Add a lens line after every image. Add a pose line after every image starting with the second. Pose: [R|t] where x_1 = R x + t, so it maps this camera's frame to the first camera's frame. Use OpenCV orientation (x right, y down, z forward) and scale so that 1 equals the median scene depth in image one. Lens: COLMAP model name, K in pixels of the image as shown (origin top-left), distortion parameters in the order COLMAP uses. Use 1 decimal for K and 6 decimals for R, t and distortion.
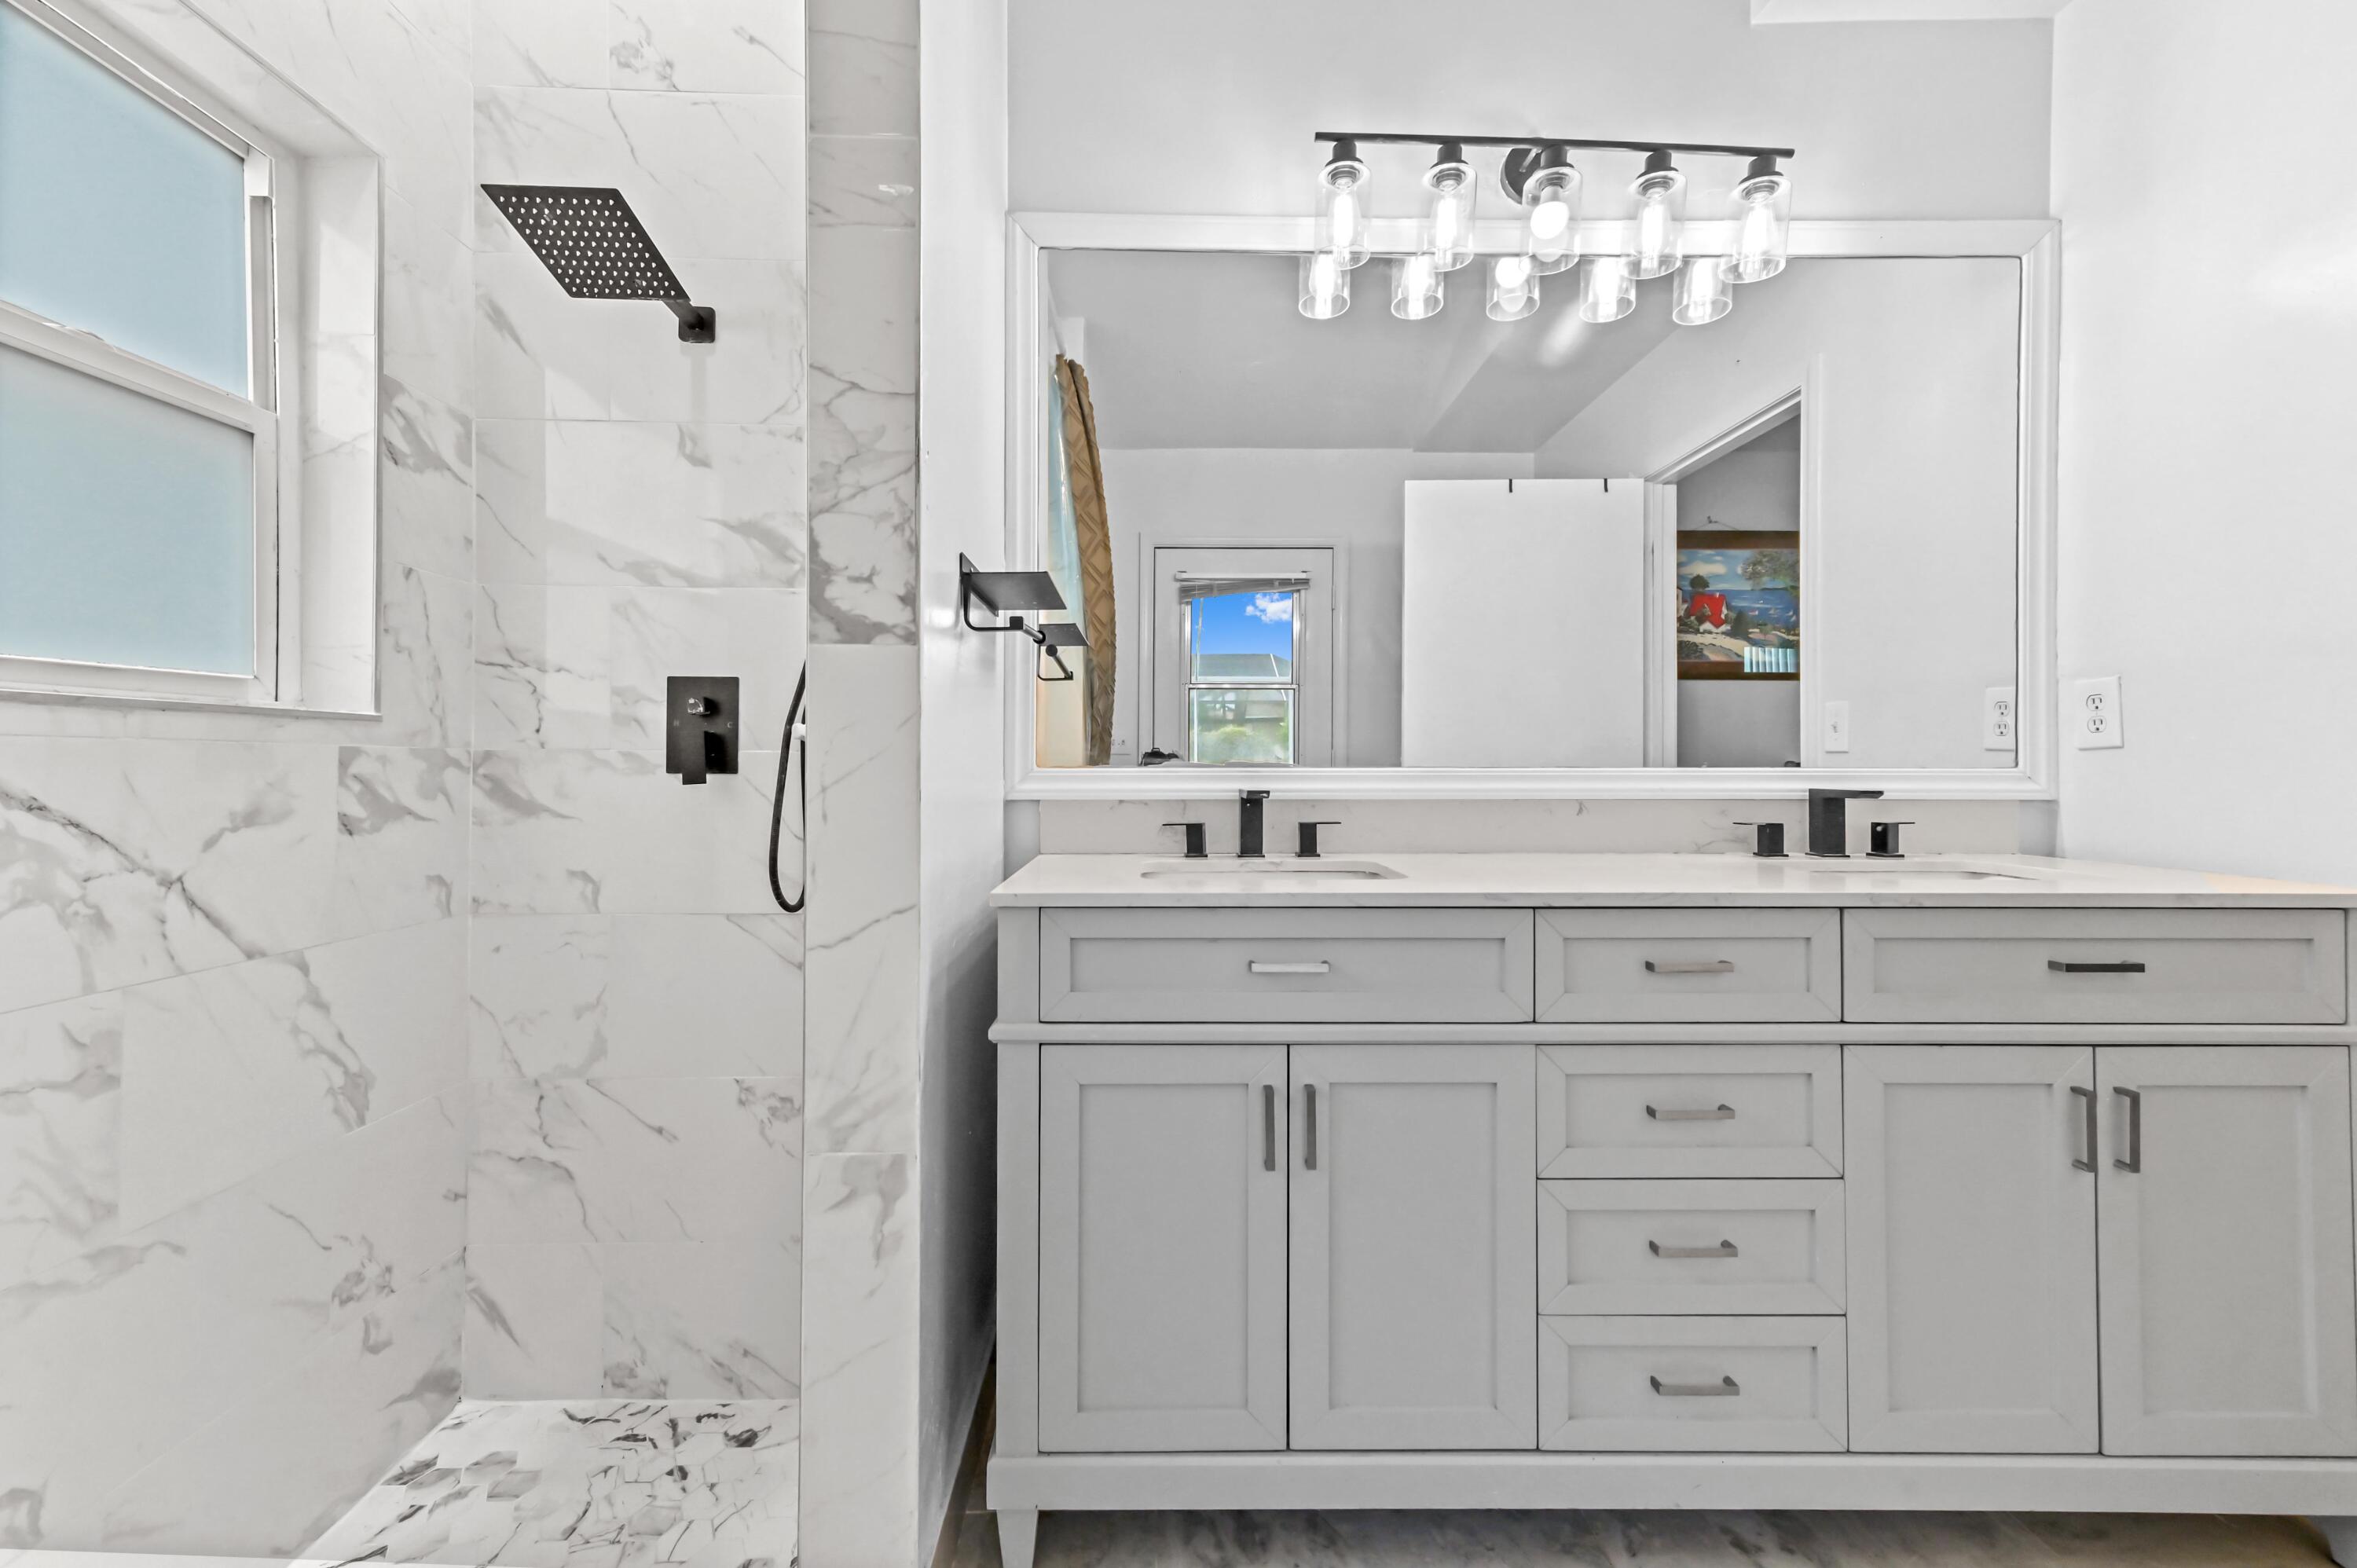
lens RADIAL K [[930.7, 0, 1185.9], [0, 930.7, 790.7], [0, 0, 1]] dist [0.014308, 0.000450]
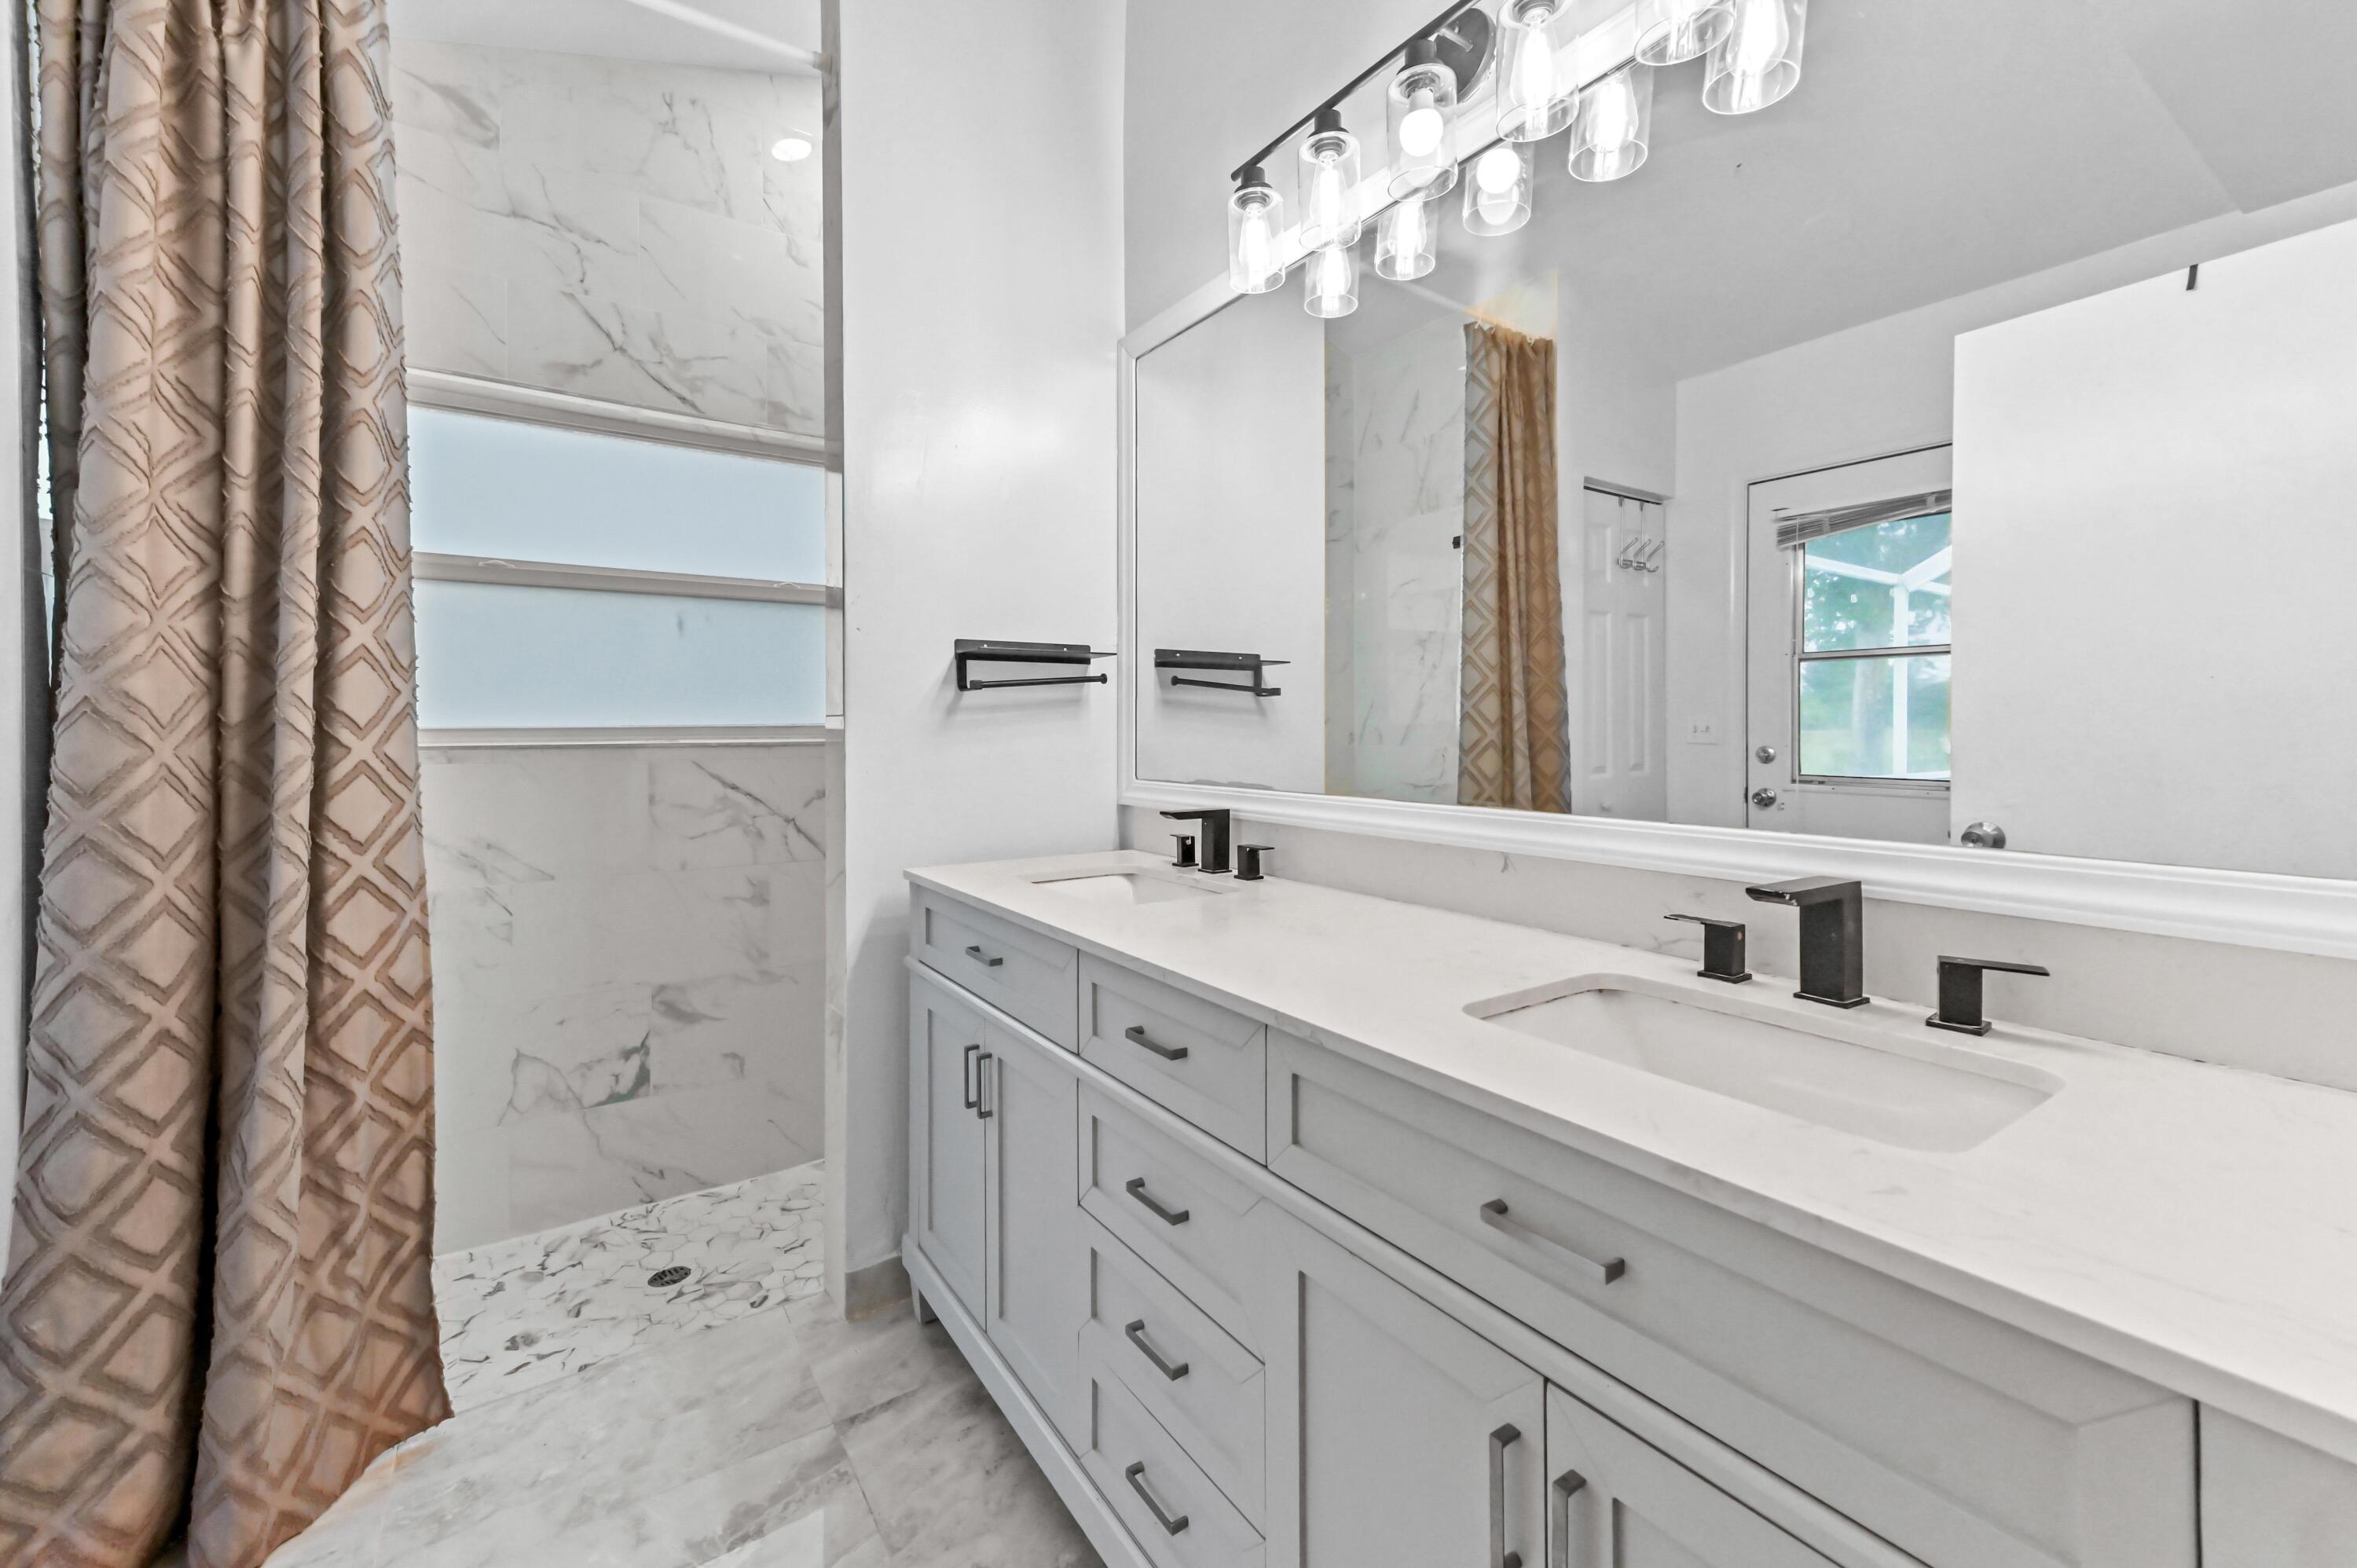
lens RADIAL K [[924.7, 0, 1179.5], [0, 924.7, 775.4], [0, 0, 1]] dist [0.026840, 0.000037]
pose [[0.564647, 0.038957, -0.824413, 1.310273], [-0.021649, 0.999241, 0.032390, -0.105643], [0.825048, -0.000441, 0.565062, 0.511367]]
